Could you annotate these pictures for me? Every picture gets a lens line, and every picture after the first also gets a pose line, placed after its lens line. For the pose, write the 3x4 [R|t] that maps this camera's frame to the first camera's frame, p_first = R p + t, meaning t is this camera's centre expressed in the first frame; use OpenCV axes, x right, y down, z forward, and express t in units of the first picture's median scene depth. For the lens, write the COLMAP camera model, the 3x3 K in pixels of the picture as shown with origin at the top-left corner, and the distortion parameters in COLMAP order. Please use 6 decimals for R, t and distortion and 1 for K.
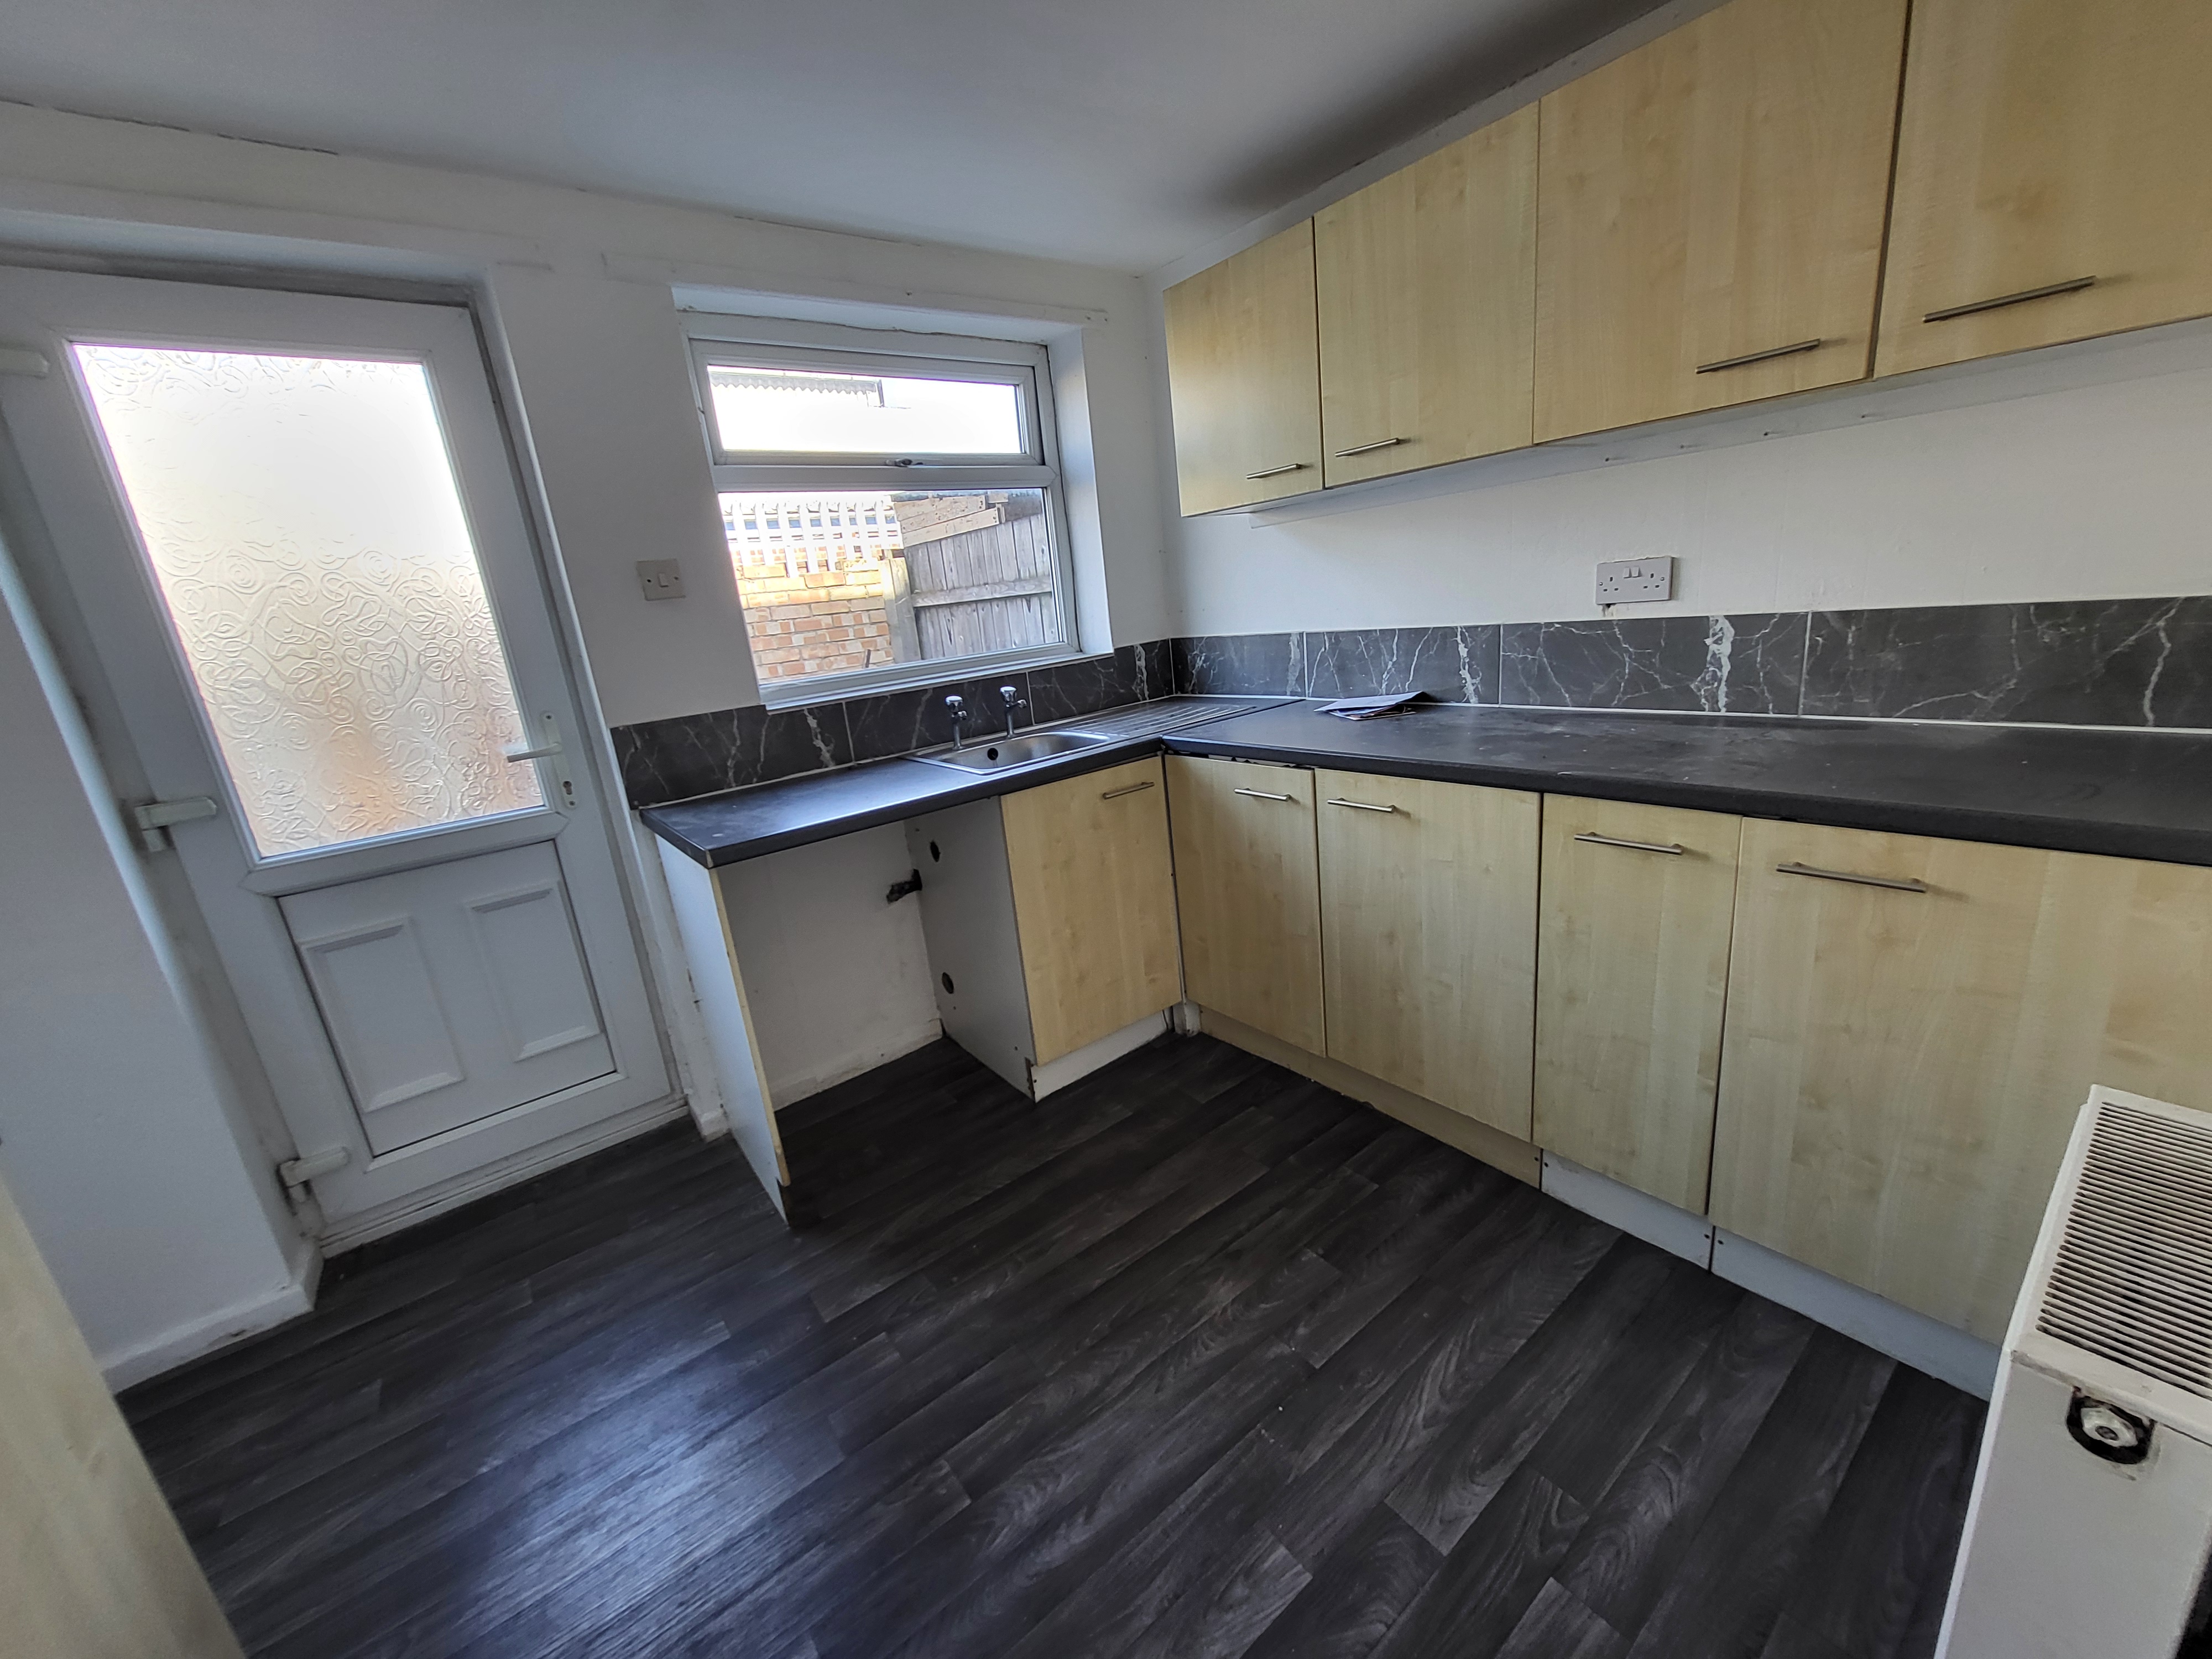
lens RADIAL K [[851.3, 0, 1103.6], [0, 851.3, 829.0], [0, 0, 1]] dist [0.001170, -0.005787]
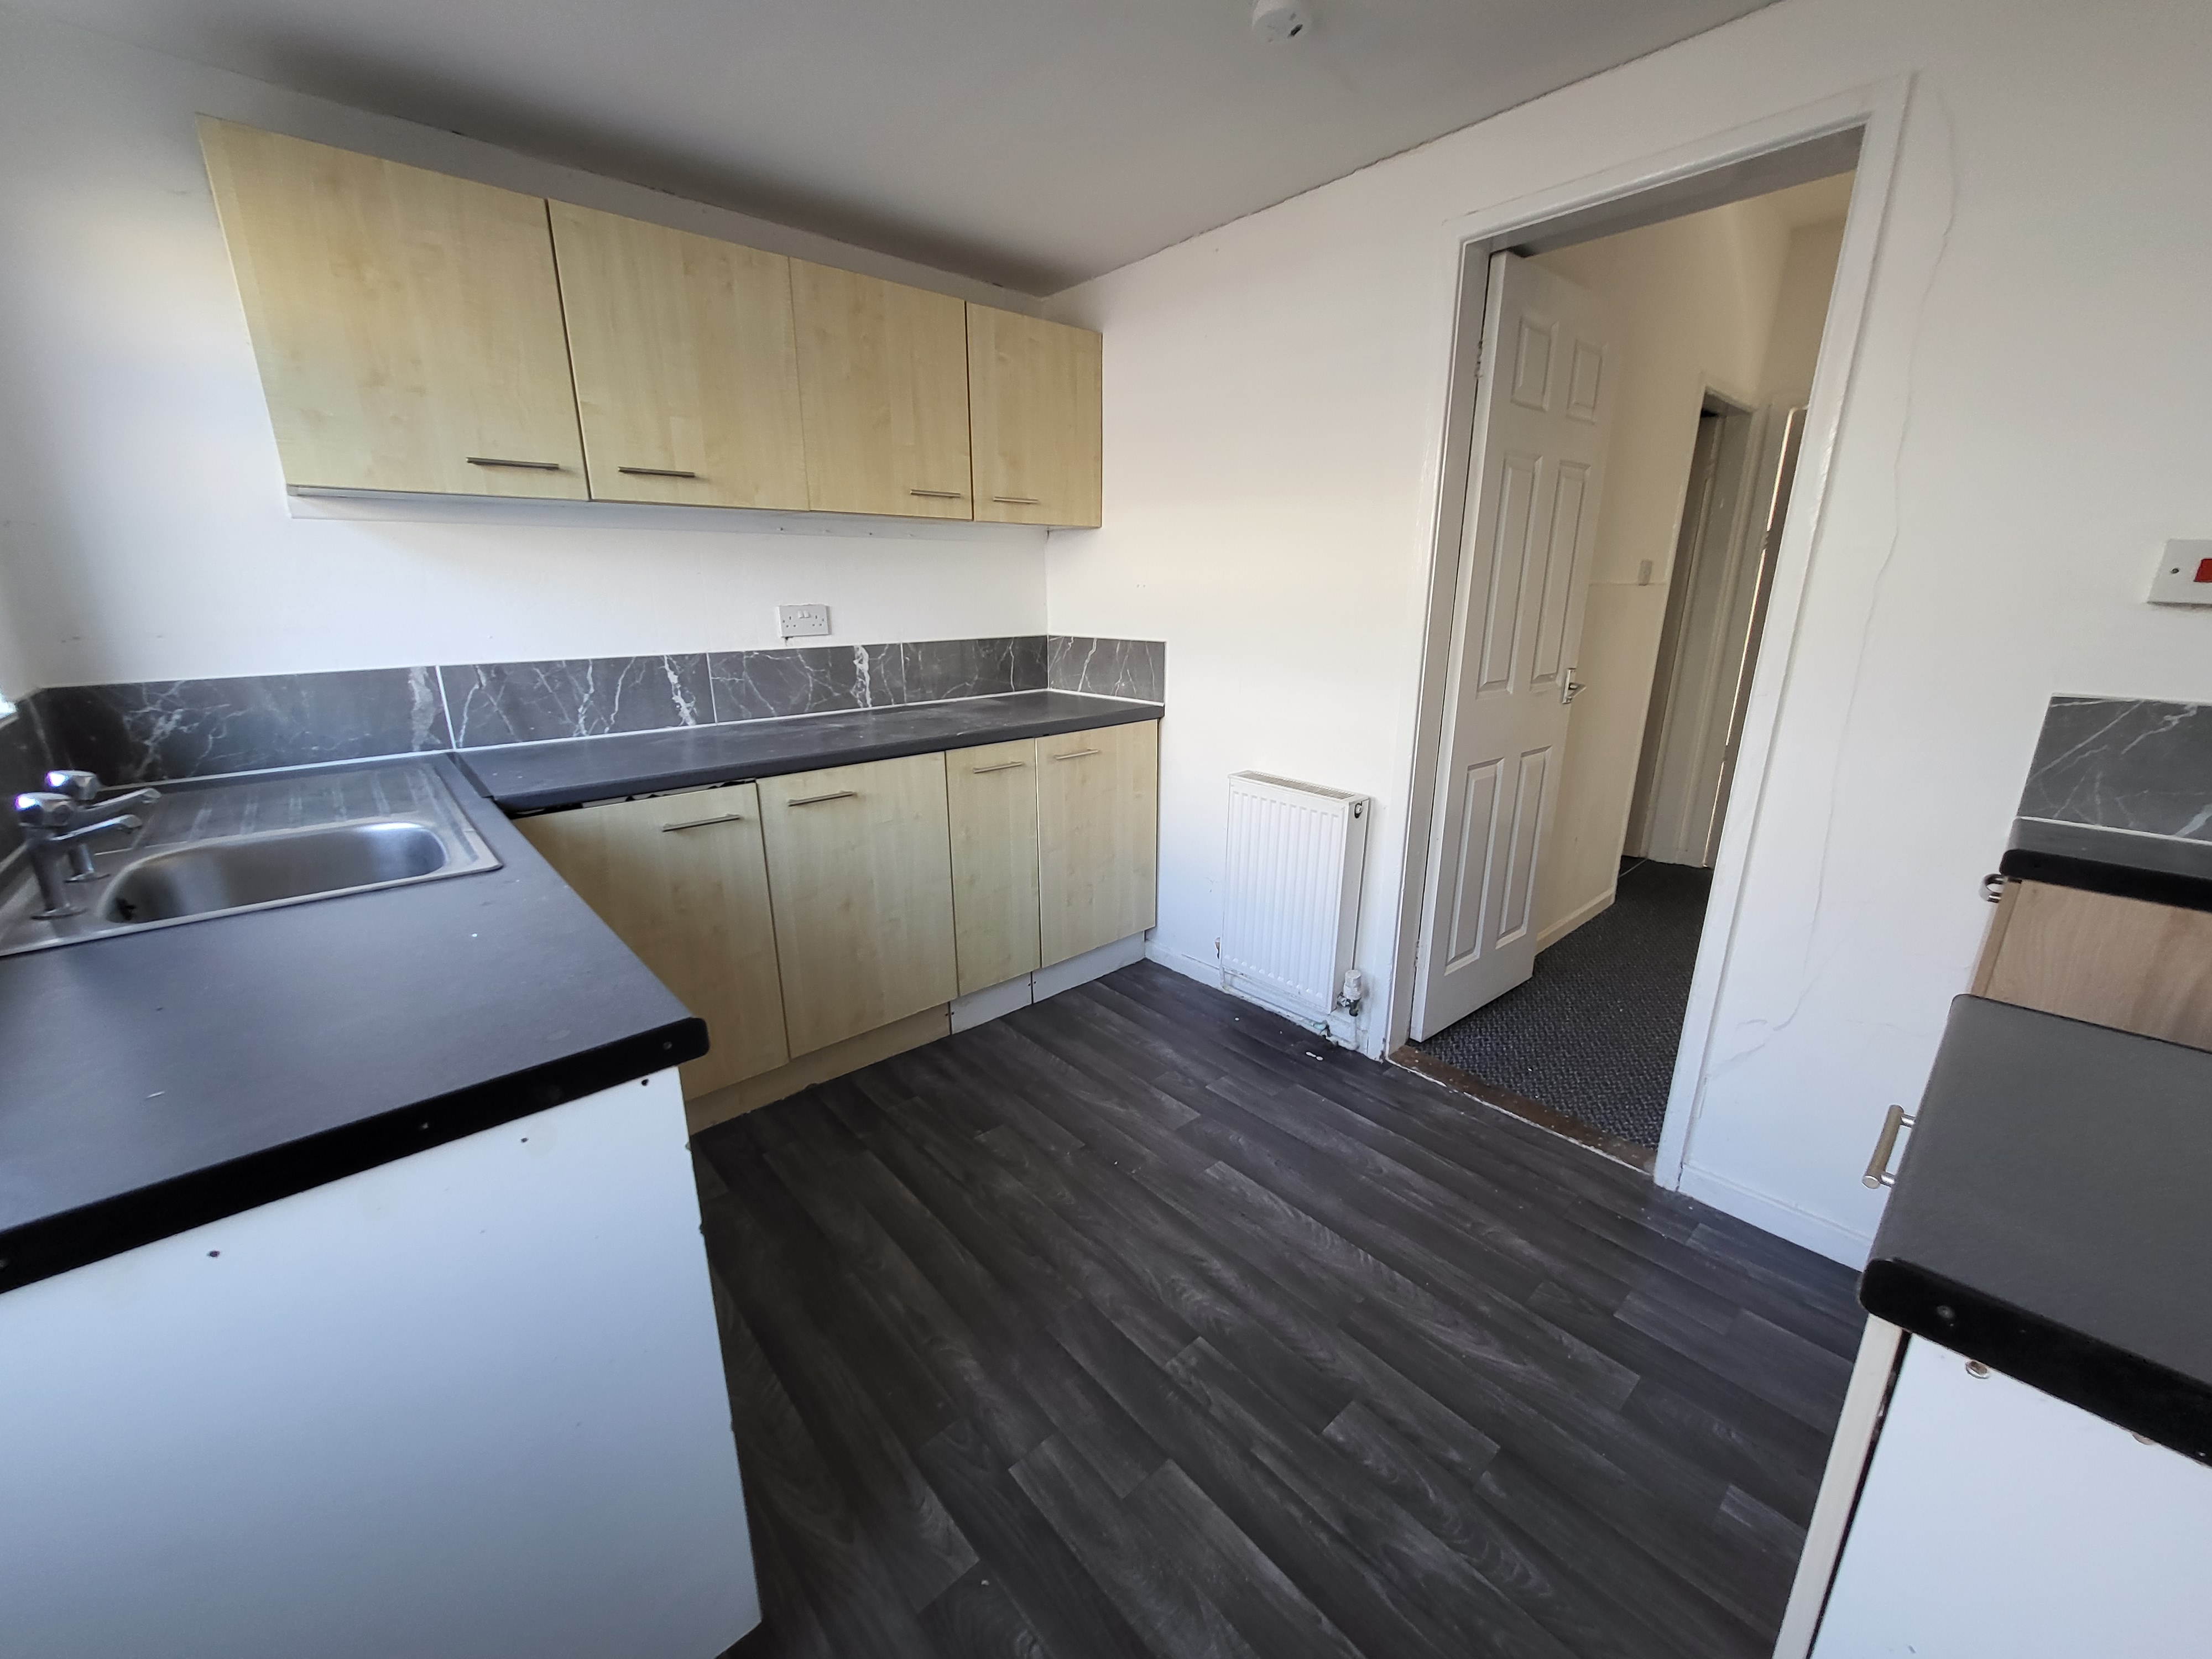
lens RADIAL K [[851.3, 0, 1103.6], [0, 851.3, 829.0], [0, 0, 1]] dist [0.001170, -0.005787]
pose [[-0.066294, -0.168729, 0.983430, -0.884295], [0.276599, 0.943865, 0.180587, -0.093712], [-0.958696, 0.283988, -0.015902, 0.701461]]
